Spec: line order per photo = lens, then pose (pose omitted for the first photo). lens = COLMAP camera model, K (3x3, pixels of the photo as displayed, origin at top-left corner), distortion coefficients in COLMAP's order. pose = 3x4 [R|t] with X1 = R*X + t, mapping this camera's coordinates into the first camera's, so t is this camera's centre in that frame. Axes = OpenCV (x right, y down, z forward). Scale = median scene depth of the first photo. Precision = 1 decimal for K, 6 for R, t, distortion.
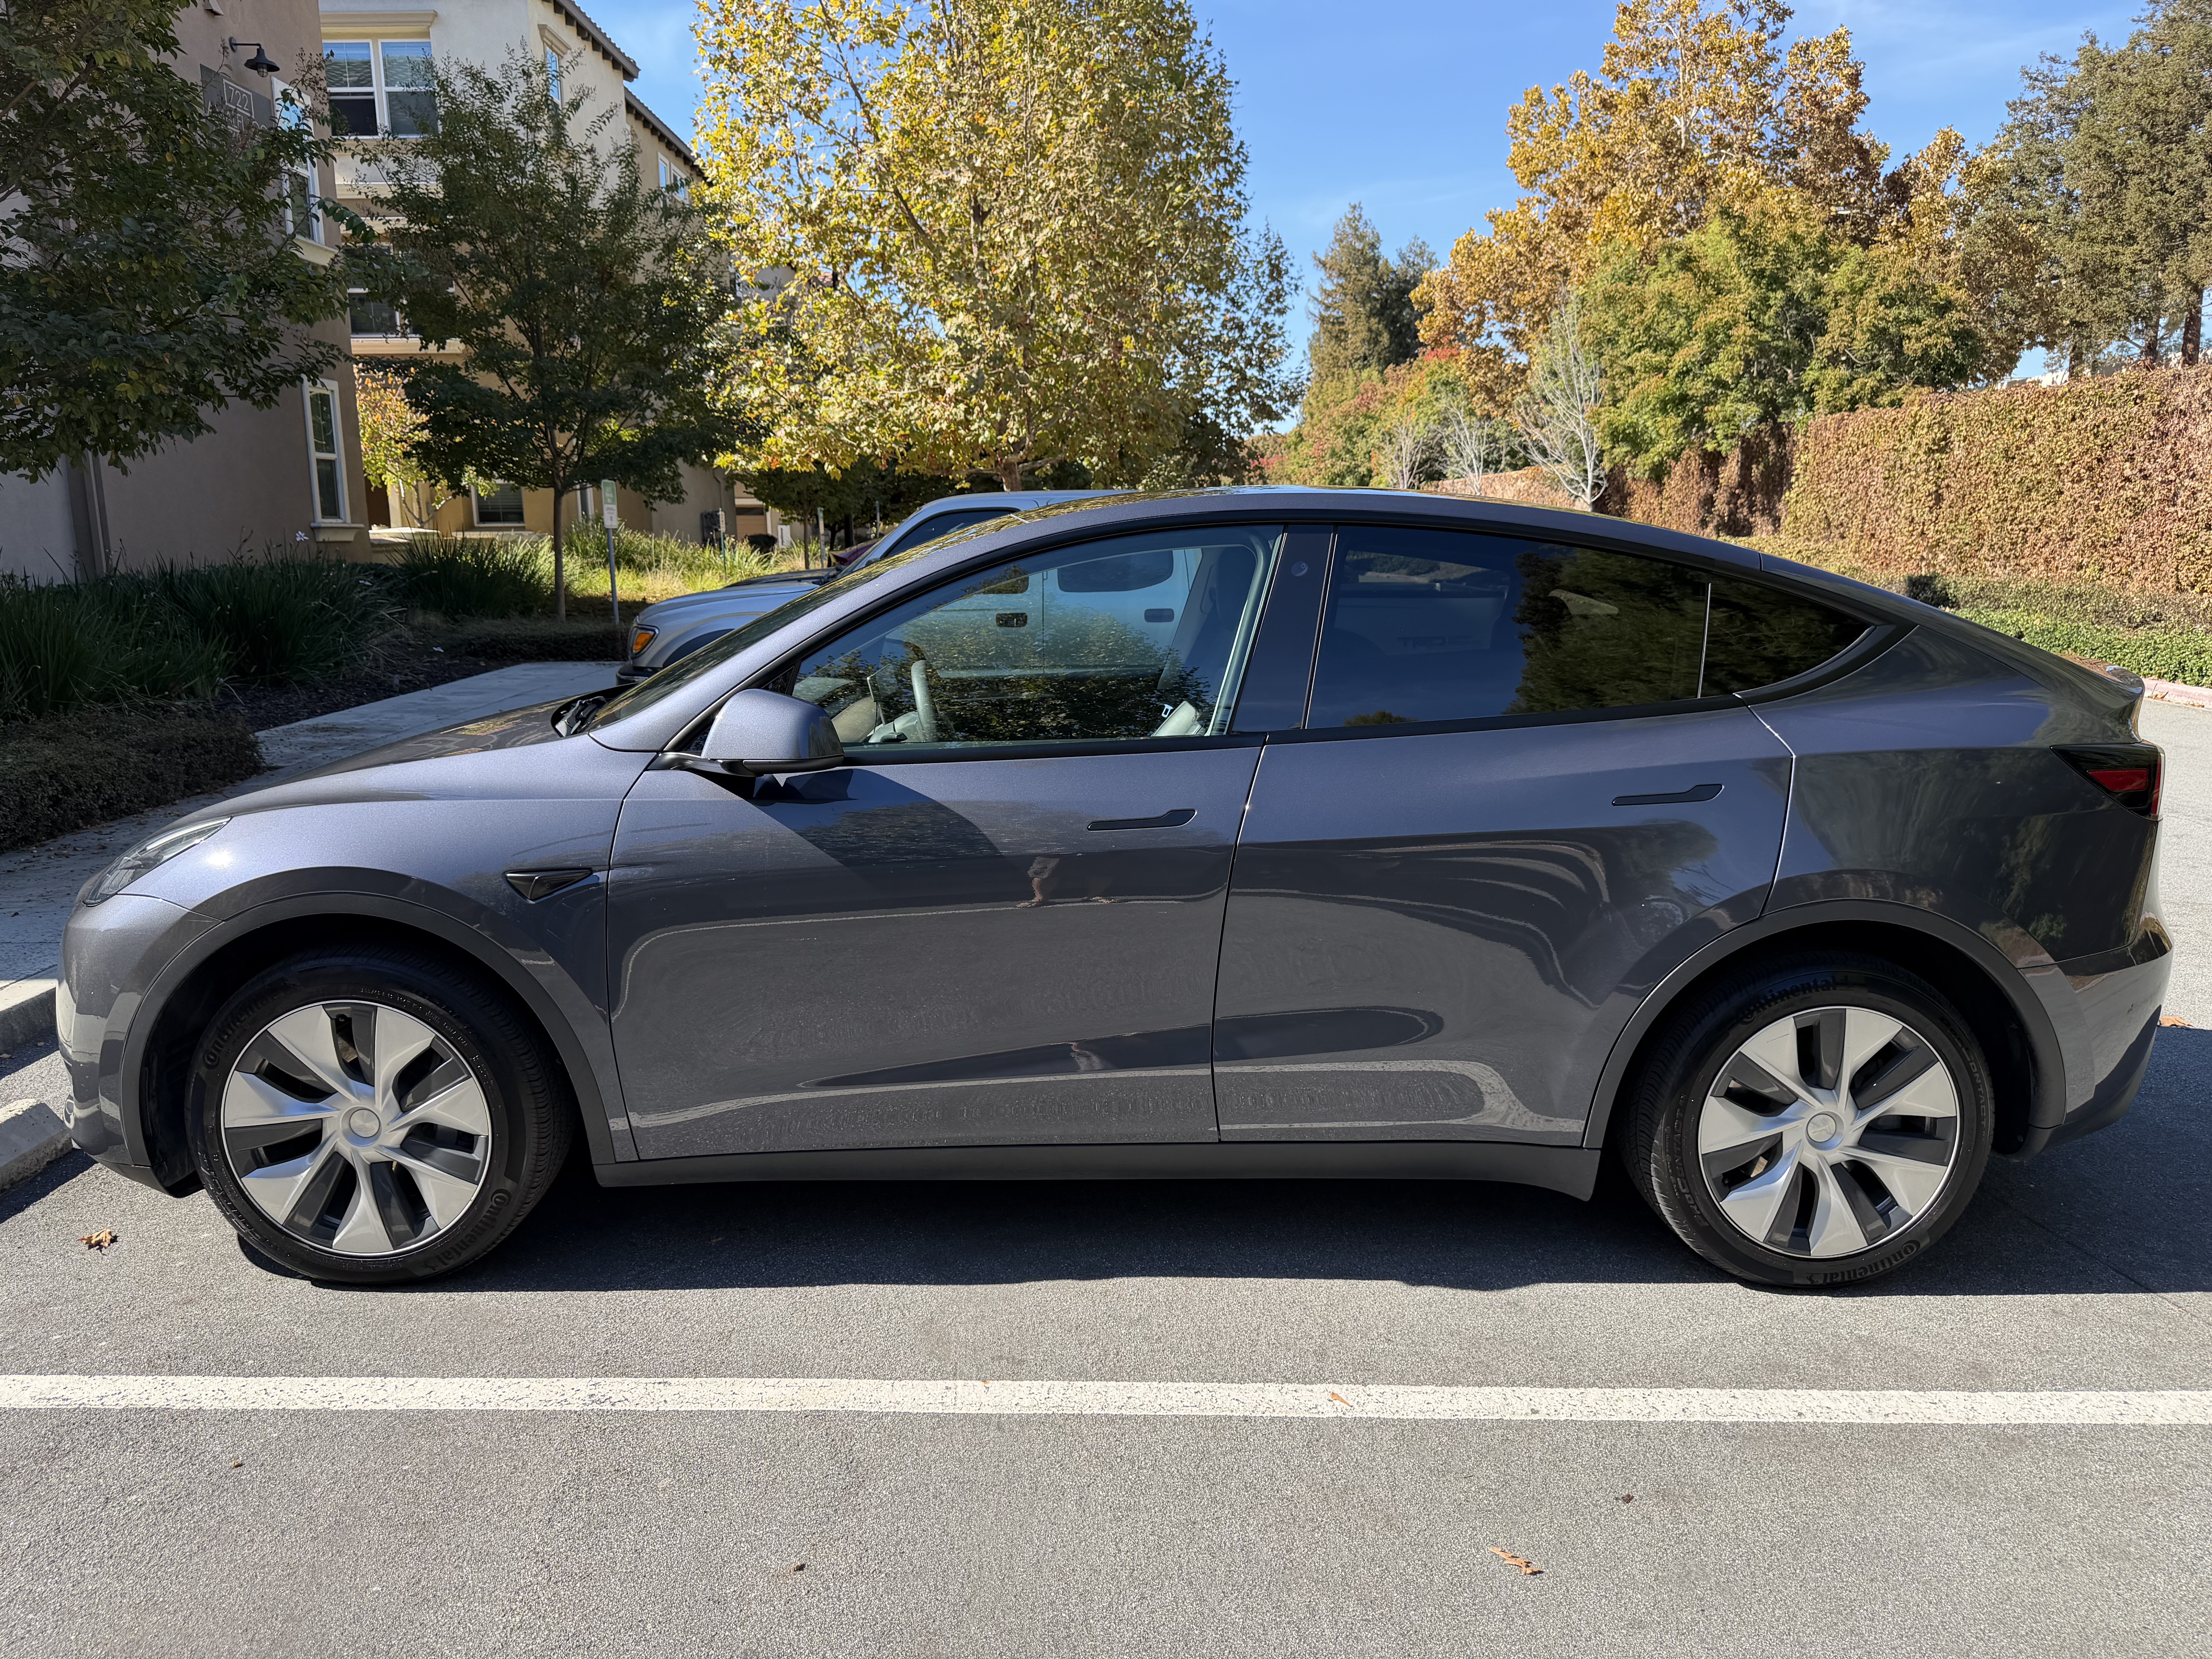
lens RADIAL K [[1512.2, 0, 1039.4], [0, 1512.2, 823.2], [0, 0, 1]] dist [0.039665, -0.044621]
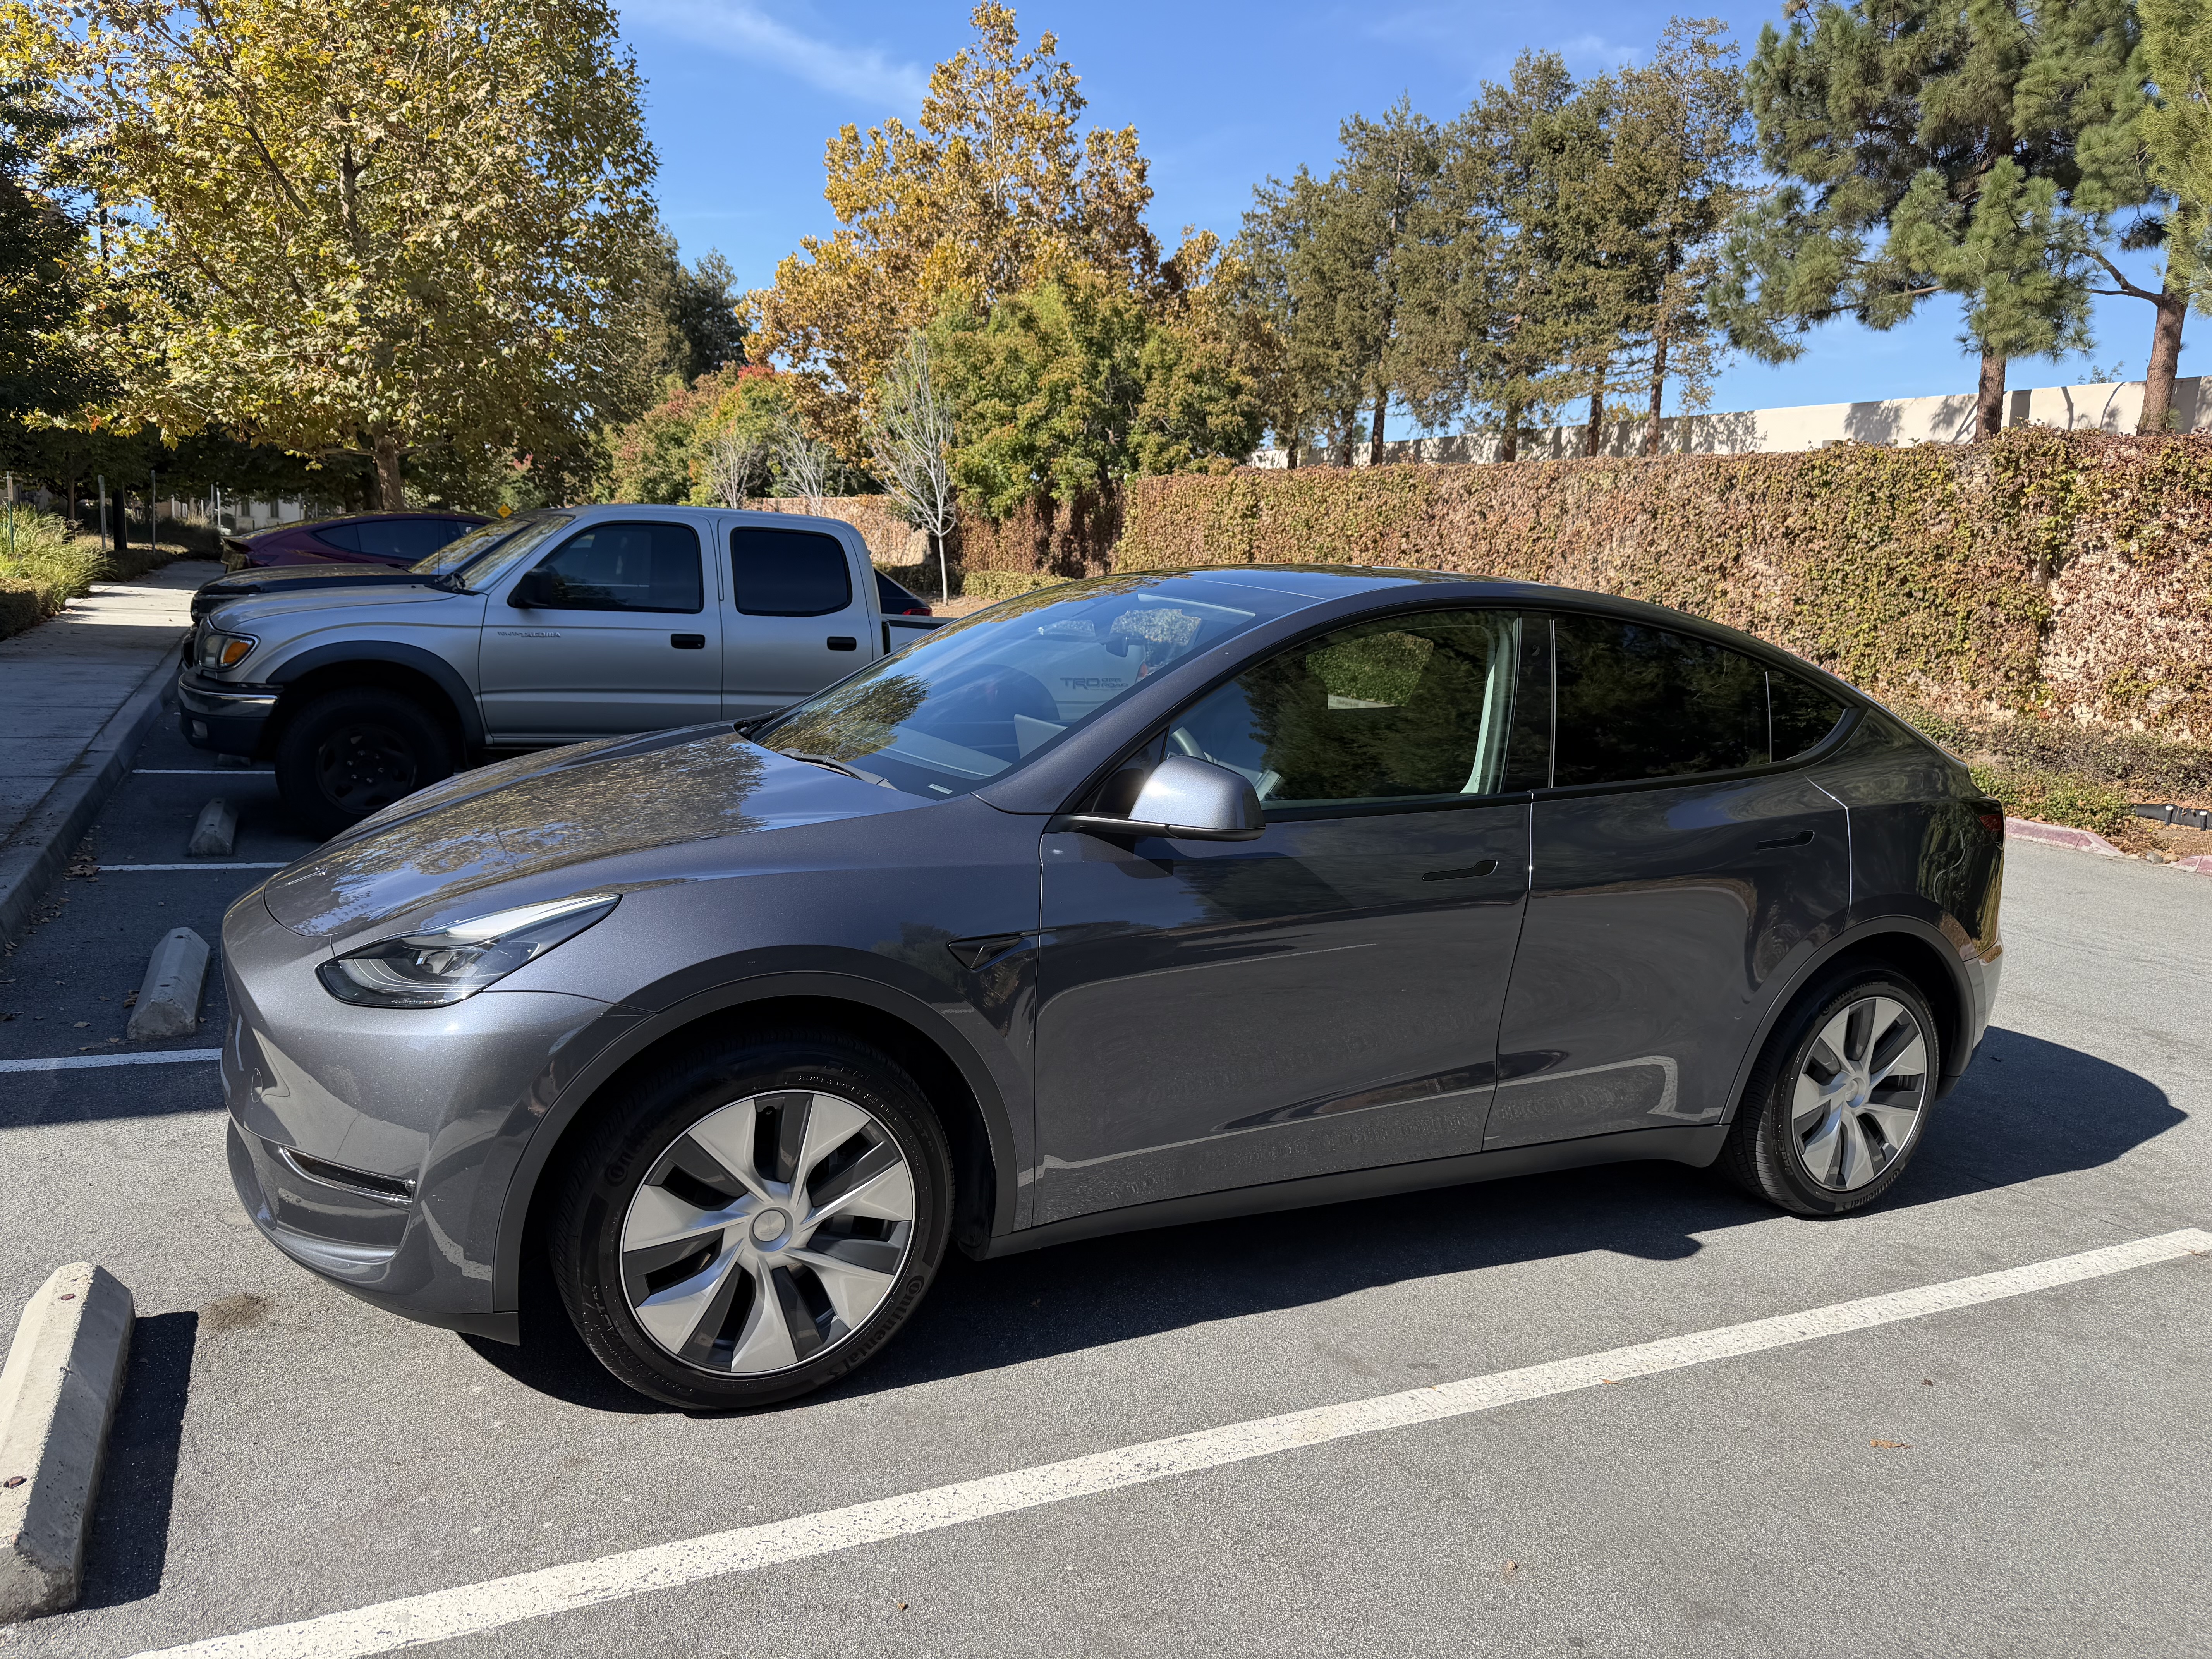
lens RADIAL K [[1551.2, 0, 1023.7], [0, 1551.2, 833.4], [0, 0, 1]] dist [0.061267, -0.071205]
pose [[0.898210, -0.016023, 0.439275, -0.076507], [0.018508, 0.999828, -0.001375, -0.003376], [-0.439177, 0.009365, 0.898352, 0.010881]]
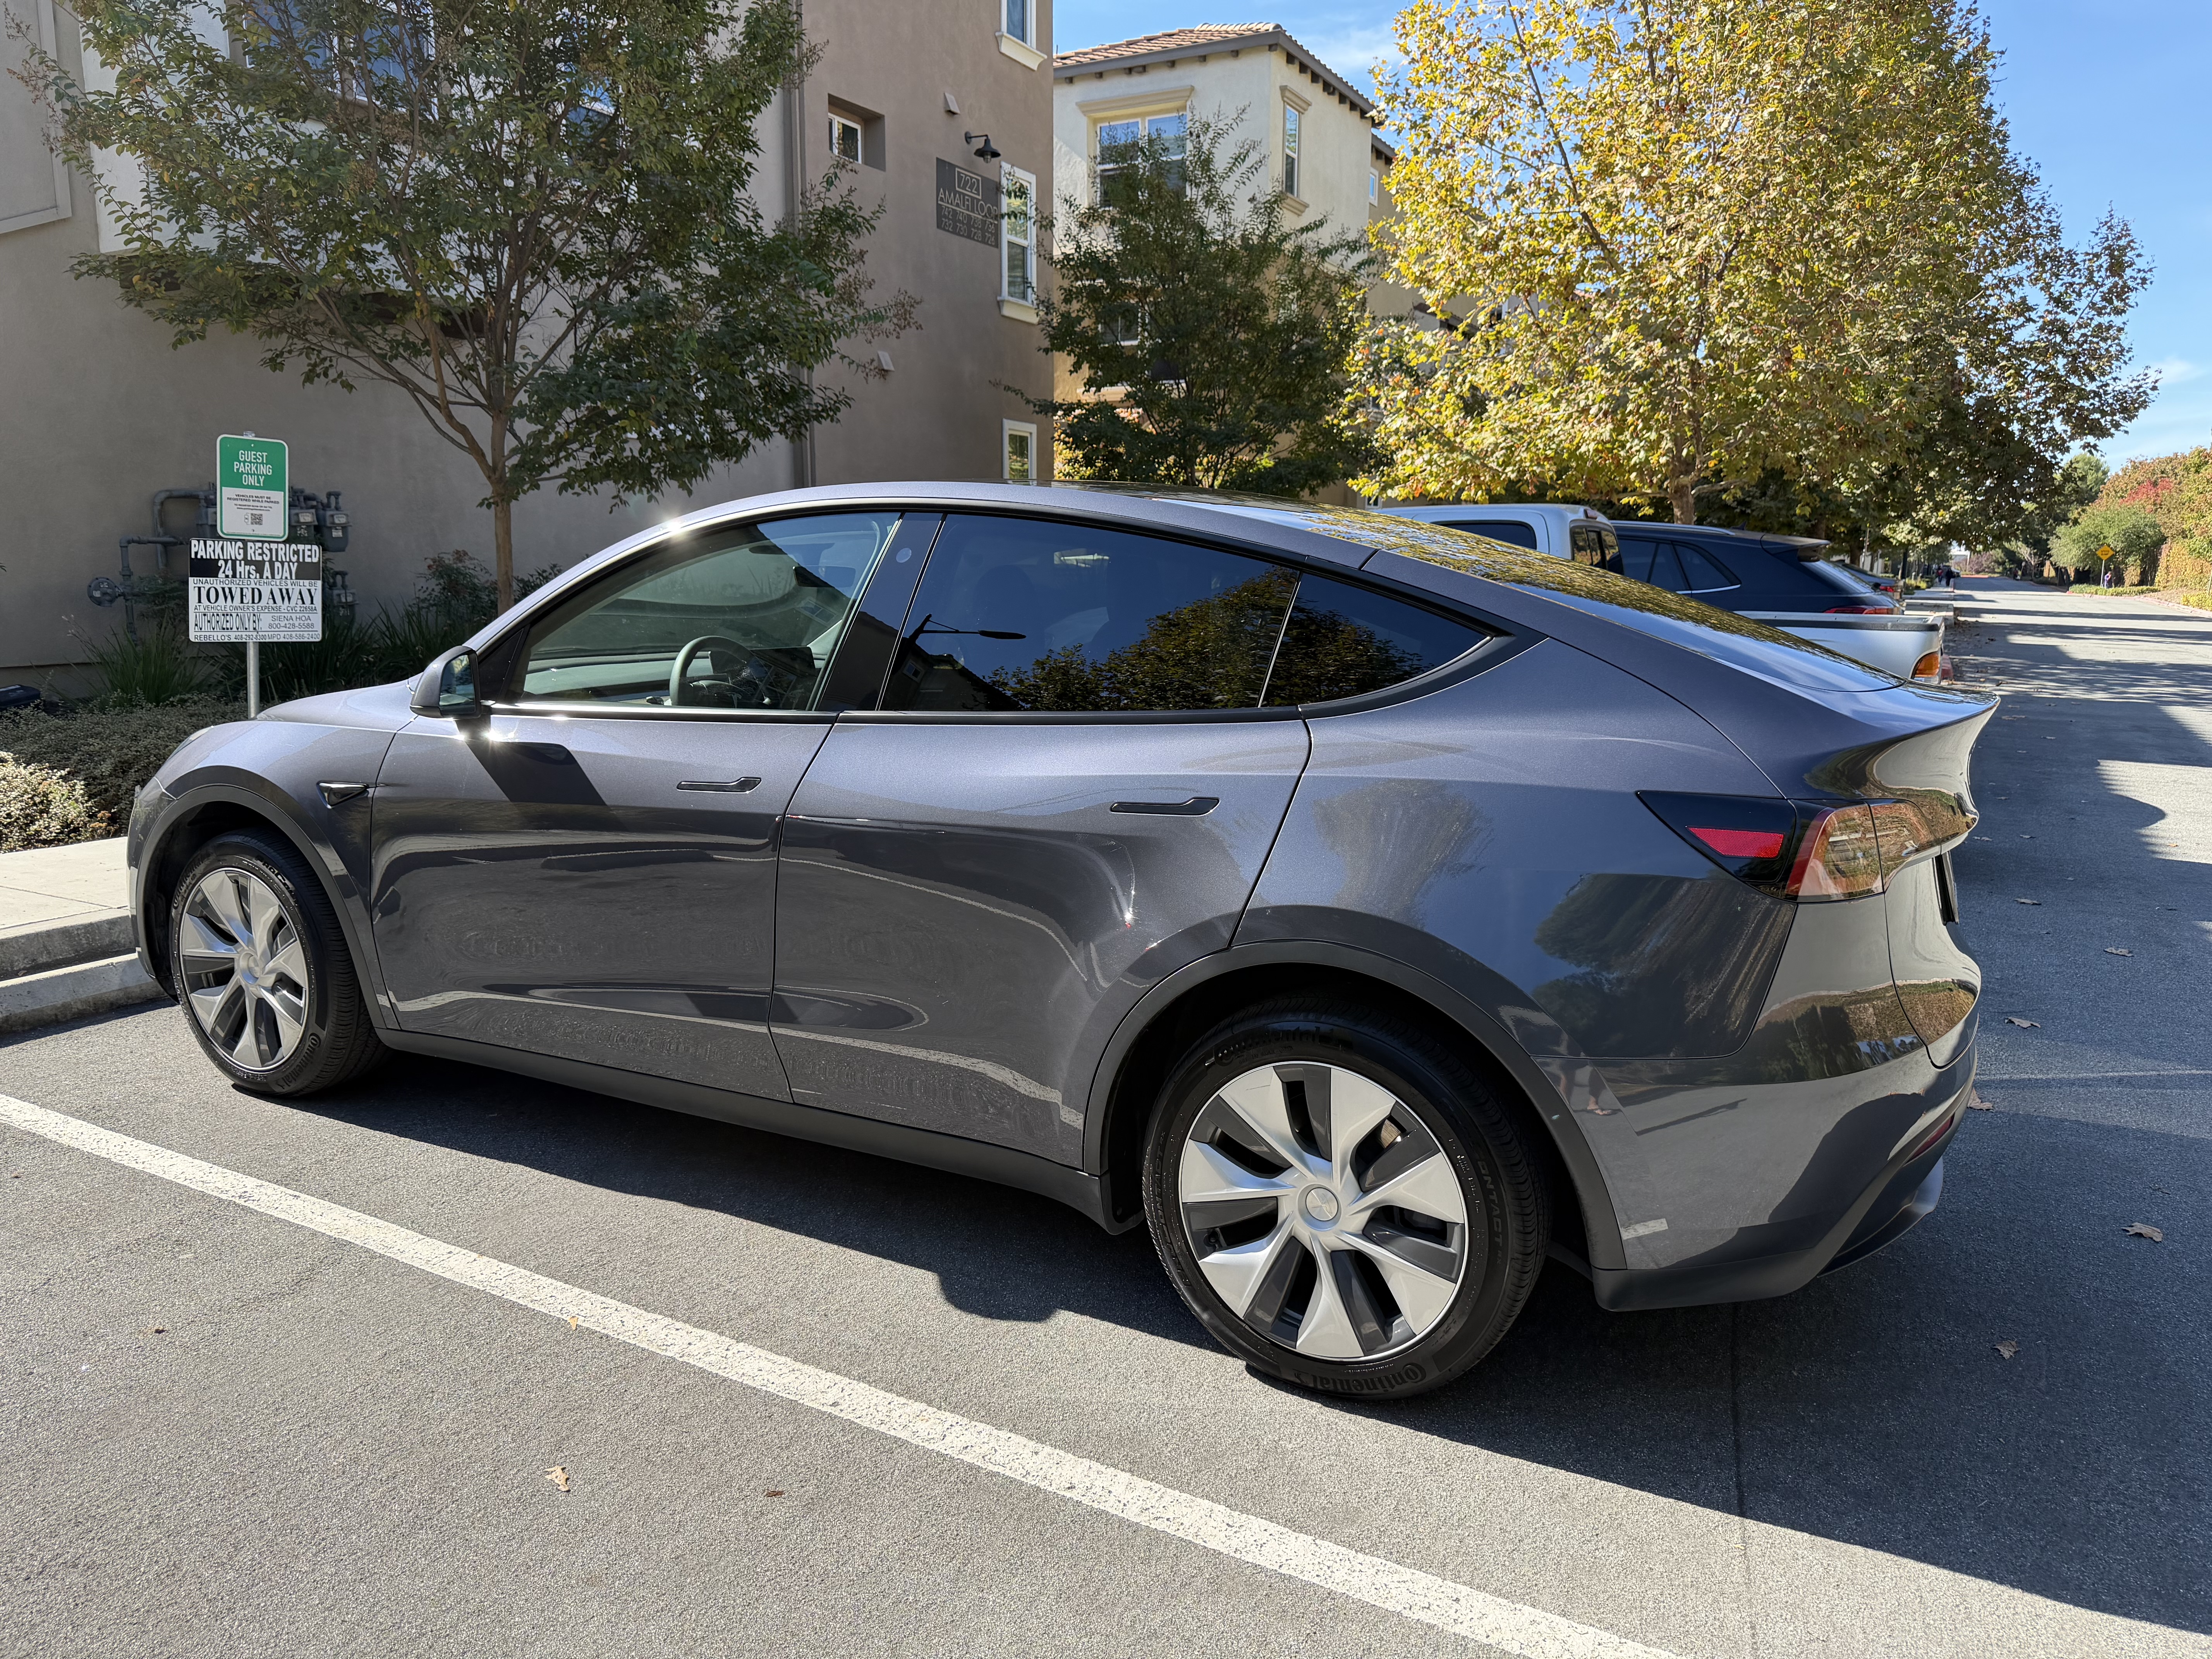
lens RADIAL K [[1489.3, 0, 1106.0], [0, 1489.3, 829.5], [0, 0, 1]] dist [0.004767, -0.019240]
pose [[0.887660, 0.096542, -0.450266, 0.082344], [-0.101608, 0.994740, 0.012972, -0.001135], [0.449150, 0.034236, 0.892800, 0.019741]]
